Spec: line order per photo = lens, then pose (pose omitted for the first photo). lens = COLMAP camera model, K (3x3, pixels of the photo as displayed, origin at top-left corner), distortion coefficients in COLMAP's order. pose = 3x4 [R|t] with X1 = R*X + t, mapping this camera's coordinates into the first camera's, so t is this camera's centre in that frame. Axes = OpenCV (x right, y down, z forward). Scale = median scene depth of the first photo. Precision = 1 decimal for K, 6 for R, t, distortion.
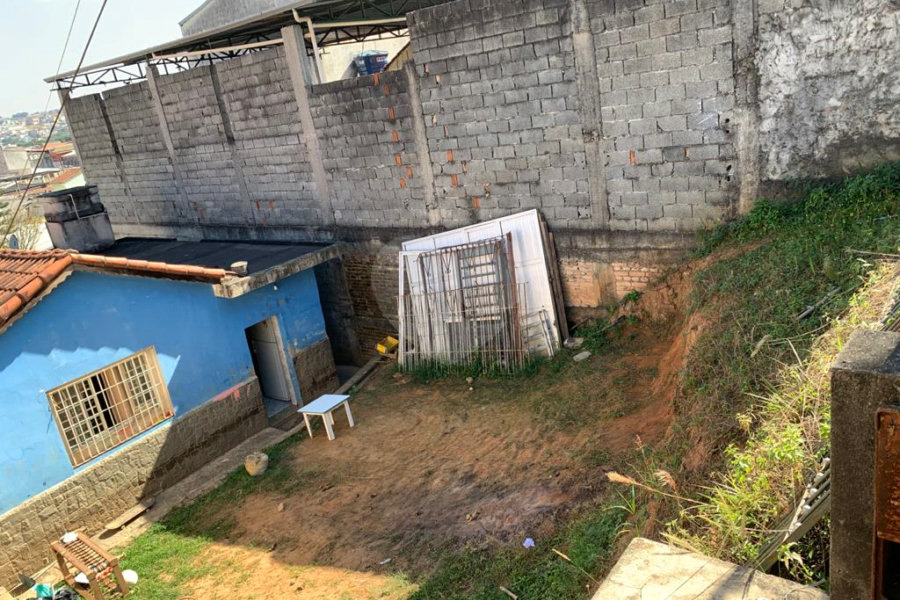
lens RADIAL K [[693.9, 0, 442.6], [0, 693.9, 298.7], [0, 0, 1]] dist [0.040169, -0.056916]
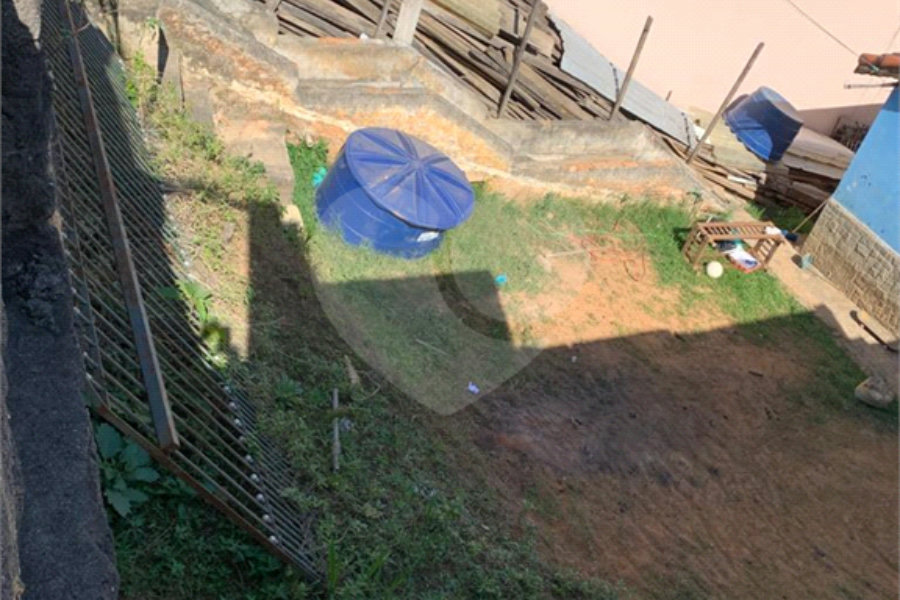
lens RADIAL K [[919.2, 0, 434.6], [0, 919.2, 310.9], [0, 0, 1]] dist [0.153258, -0.412231]
pose [[-0.506301, 0.625330, -0.593820, 0.576881], [-0.357620, 0.474346, 0.804428, -0.496303], [0.784709, 0.619644, -0.016531, 0.598136]]
